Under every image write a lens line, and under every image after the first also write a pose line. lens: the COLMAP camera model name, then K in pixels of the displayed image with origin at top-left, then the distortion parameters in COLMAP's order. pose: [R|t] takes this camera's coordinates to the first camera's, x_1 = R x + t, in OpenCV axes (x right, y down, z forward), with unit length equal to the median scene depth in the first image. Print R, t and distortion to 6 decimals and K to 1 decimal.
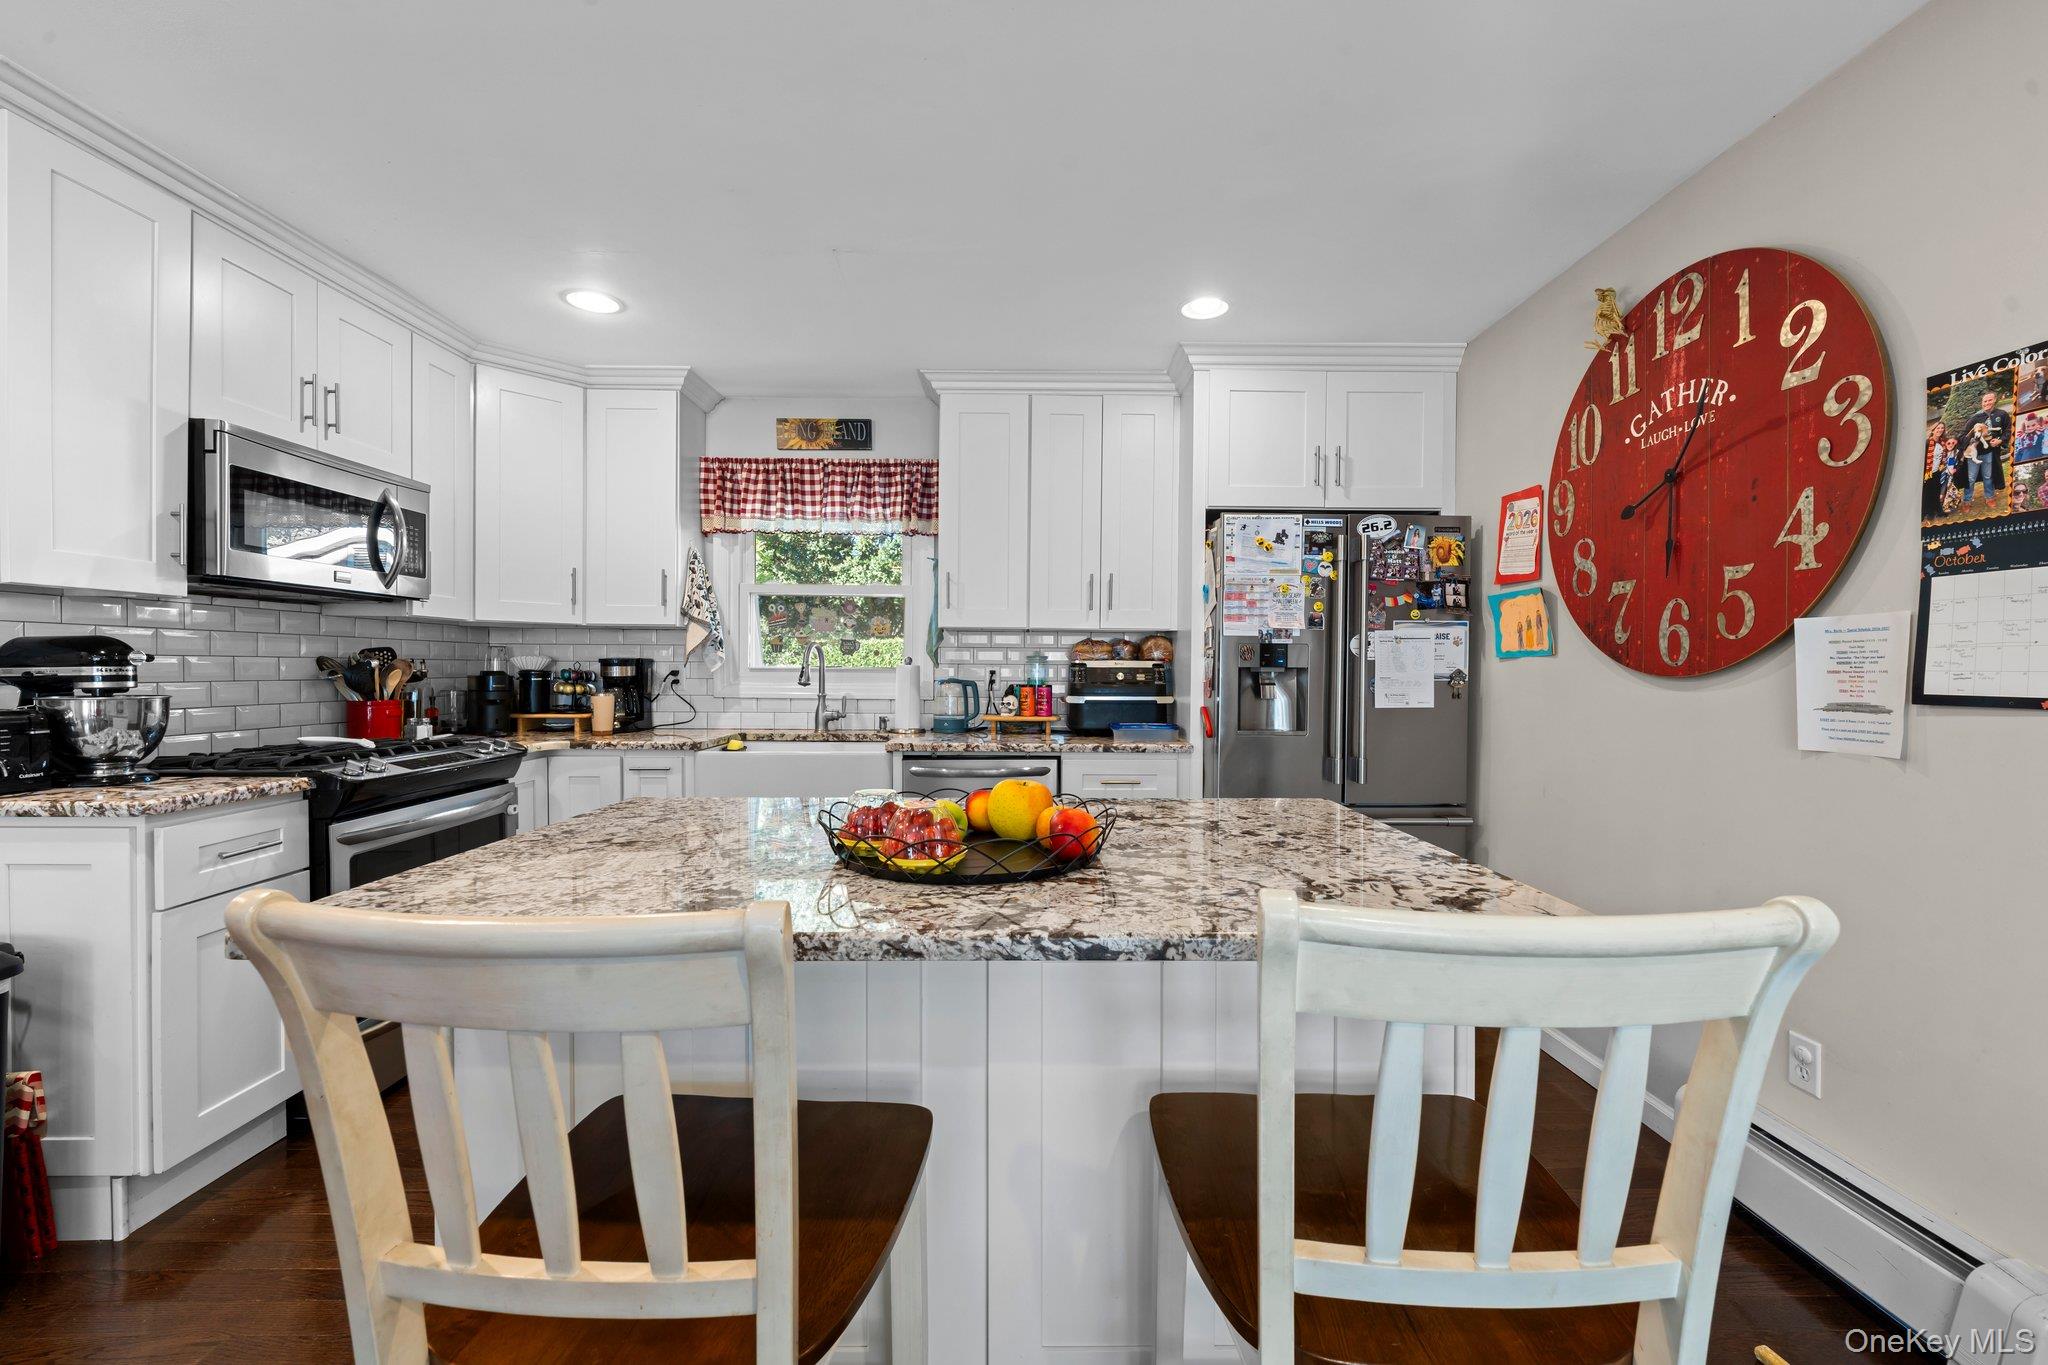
lens RADIAL K [[820.4, 0, 1029.1], [0, 820.4, 681.8], [0, 0, 1]] dist [0.000141, -0.000020]
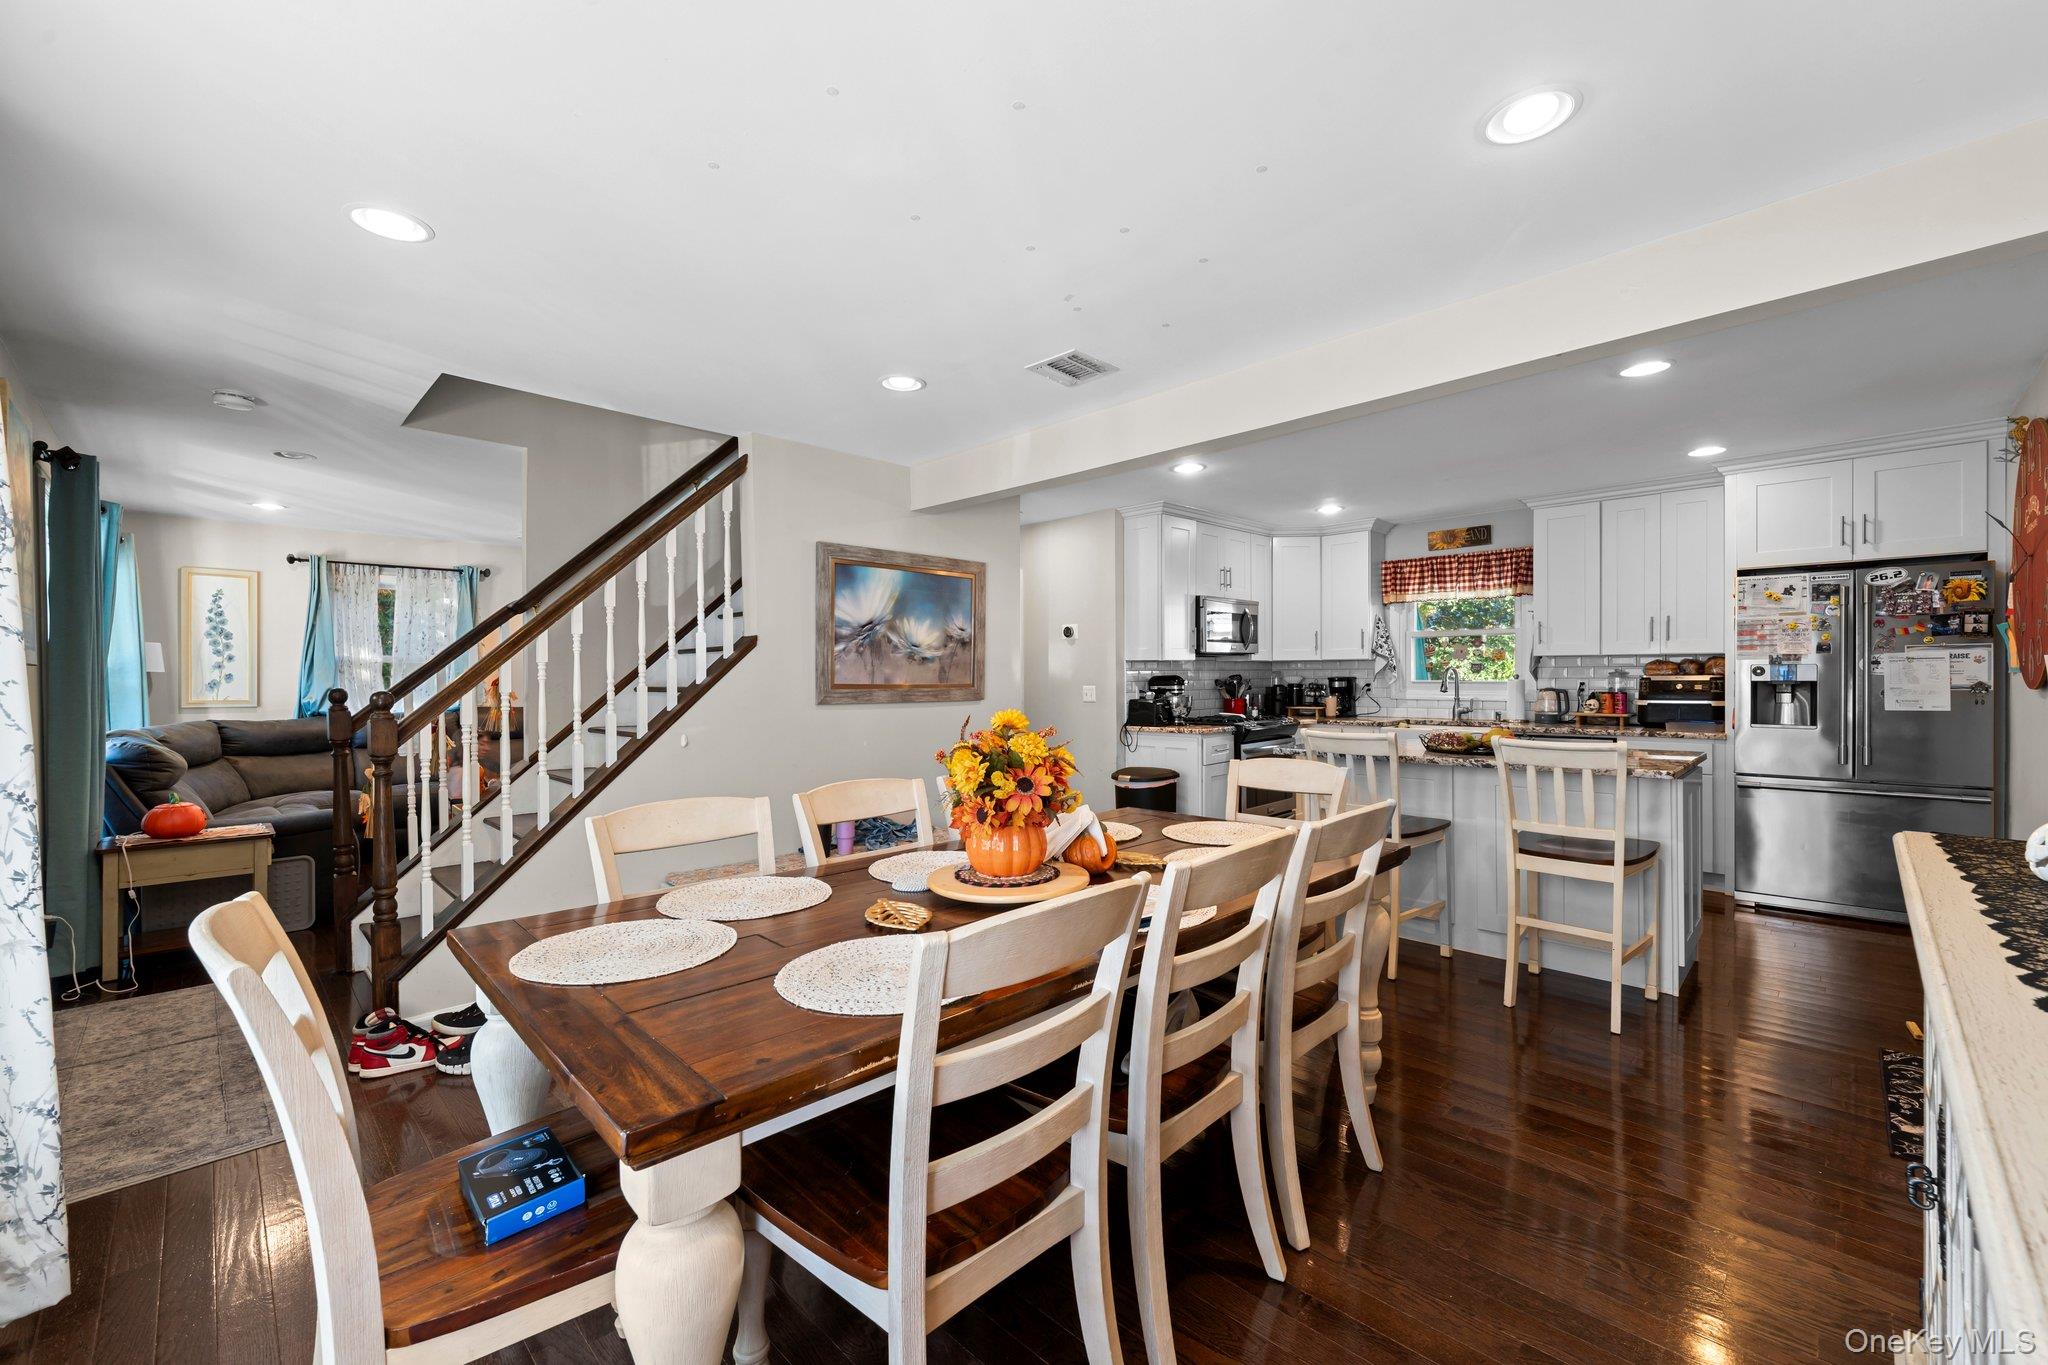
lens RADIAL K [[820.4, 0, 1029.1], [0, 820.4, 681.8], [0, 0, 1]] dist [0.000141, -0.000020]
pose [[0.702057, -0.006199, -0.712094, 0.334425], [0.002142, 0.999976, -0.006593, -0.007830], [0.712118, 0.003103, 0.702053, -0.810979]]
